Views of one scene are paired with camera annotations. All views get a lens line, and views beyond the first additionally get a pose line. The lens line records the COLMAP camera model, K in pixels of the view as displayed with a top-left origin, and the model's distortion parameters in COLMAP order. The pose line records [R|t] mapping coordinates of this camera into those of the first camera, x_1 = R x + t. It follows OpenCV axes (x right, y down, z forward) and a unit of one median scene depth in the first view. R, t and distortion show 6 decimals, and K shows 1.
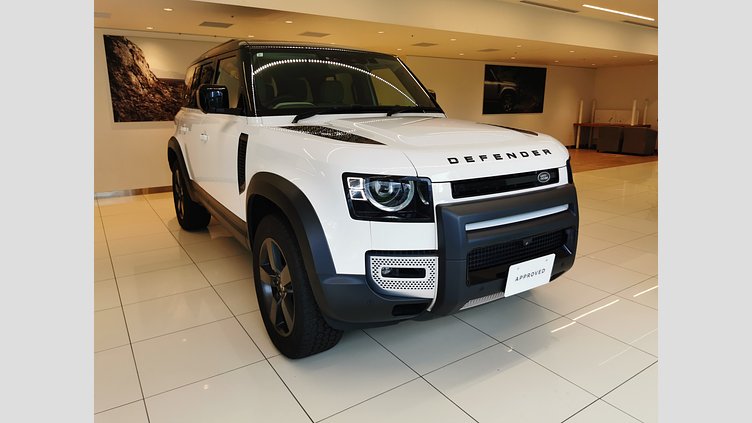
lens RADIAL K [[438.3, 0, 376.8], [0, 438.3, 210.7], [0, 0, 1]] dist [0.000781, -0.003496]
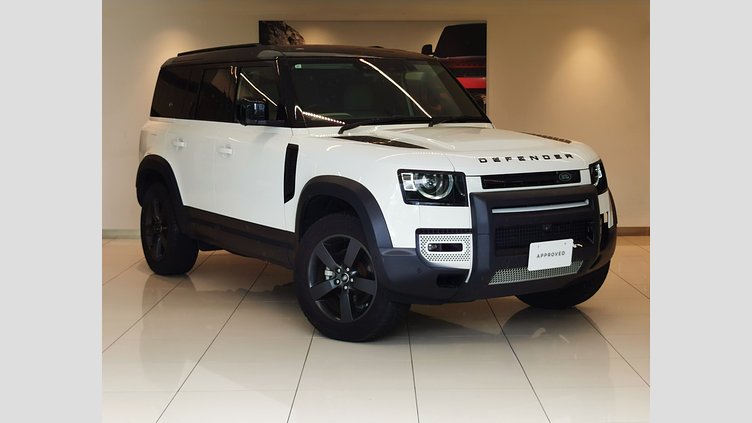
lens RADIAL K [[1019.5, 0, 378.2], [0, 1019.5, 212.2], [0, 0, 1]] dist [-0.029158, 0.000000]
pose [[0.999875, -0.006830, -0.014293, -0.086852], [0.004940, 0.991718, -0.128339, 0.400800], [0.015051, 0.128252, 0.991627, -1.865537]]
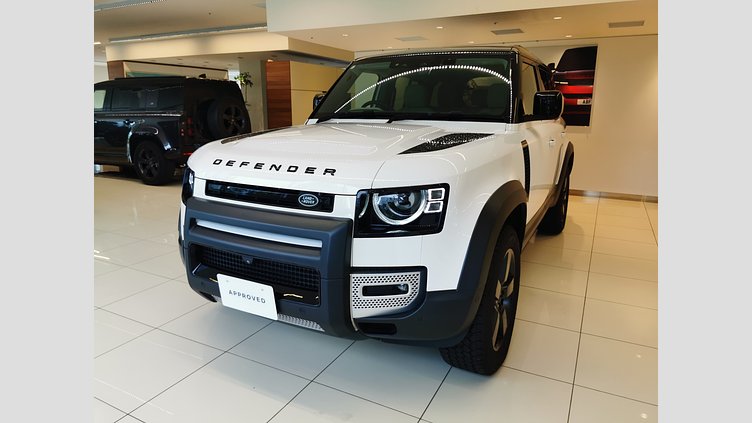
lens RADIAL K [[438.3, 0, 376.7], [0, 438.3, 212.8], [0, 0, 1]] dist [0.000781, -0.003496]
pose [[0.489543, 0.207088, -0.847031, 1.266611], [-0.211840, 0.970533, 0.114849, -0.193420], [0.845855, 0.123212, 0.518987, 0.756141]]
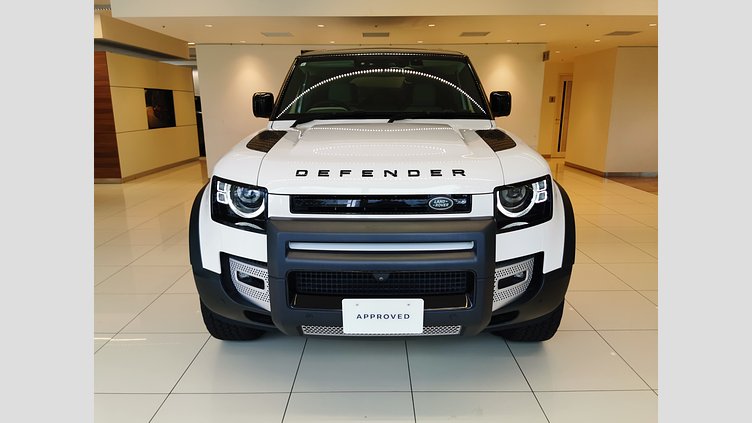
lens RADIAL K [[438.3, 0, 377.0], [0, 438.3, 211.4], [0, 0, 1]] dist [0.000781, -0.003496]
pose [[0.835409, 0.126039, -0.534982, 0.788342], [-0.125988, 0.991348, 0.036818, -0.085006], [0.534994, 0.036643, 0.844061, 0.289731]]
